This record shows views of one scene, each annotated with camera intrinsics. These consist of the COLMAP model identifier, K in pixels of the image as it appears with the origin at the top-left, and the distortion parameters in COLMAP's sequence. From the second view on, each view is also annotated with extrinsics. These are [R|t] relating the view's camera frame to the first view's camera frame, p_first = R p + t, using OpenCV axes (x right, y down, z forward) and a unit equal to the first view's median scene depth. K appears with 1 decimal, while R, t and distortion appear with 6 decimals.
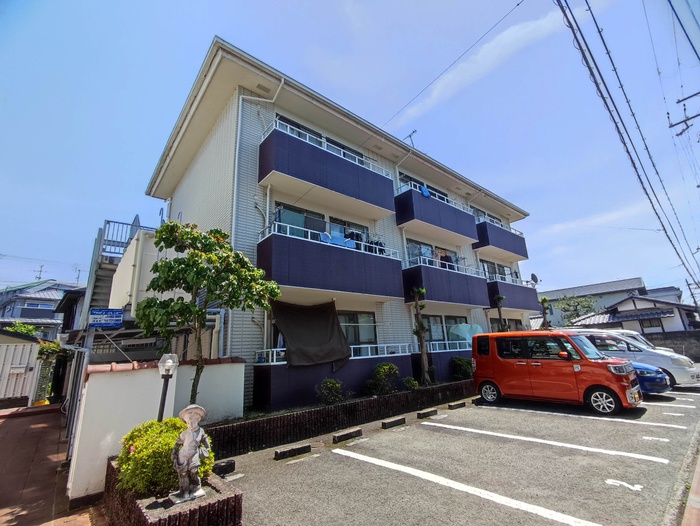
lens RADIAL K [[320.0, 0, 351.6], [0, 320.0, 263.7], [0, 0, 1]] dist [0.001408, 0.002556]
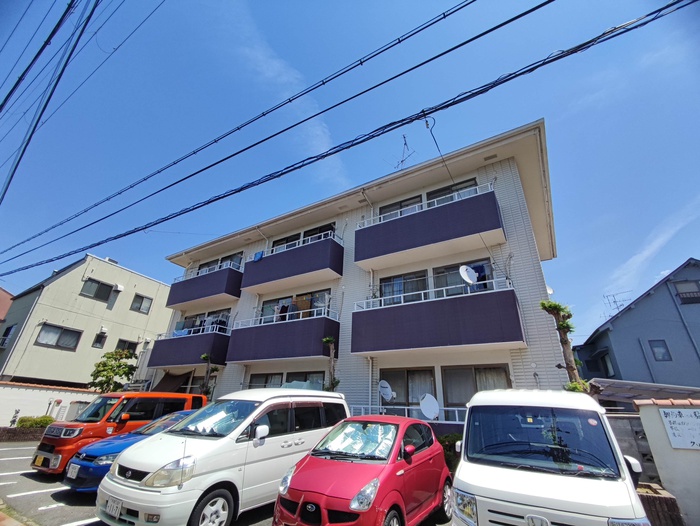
lens RADIAL K [[320.0, 0, 349.0], [0, 320.0, 261.4], [0, 0, 1]] dist [0.001408, 0.002556]
pose [[0.303718, -0.348218, -0.886848, 2.828289], [0.202123, 0.933180, -0.297189, 0.388448], [0.931075, -0.088991, 0.353807, 1.935361]]
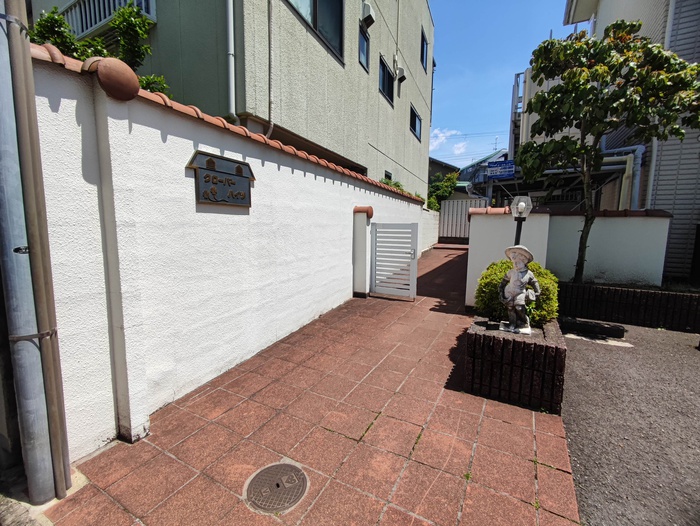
lens RADIAL K [[320.0, 0, 350.3], [0, 320.0, 259.2], [0, 0, 1]] dist [0.001408, 0.002556]
pose [[0.369411, 0.164645, -0.914564, 0.112052], [0.220219, 0.940633, 0.258289, 0.089126], [0.902795, -0.296819, 0.311222, 0.175736]]
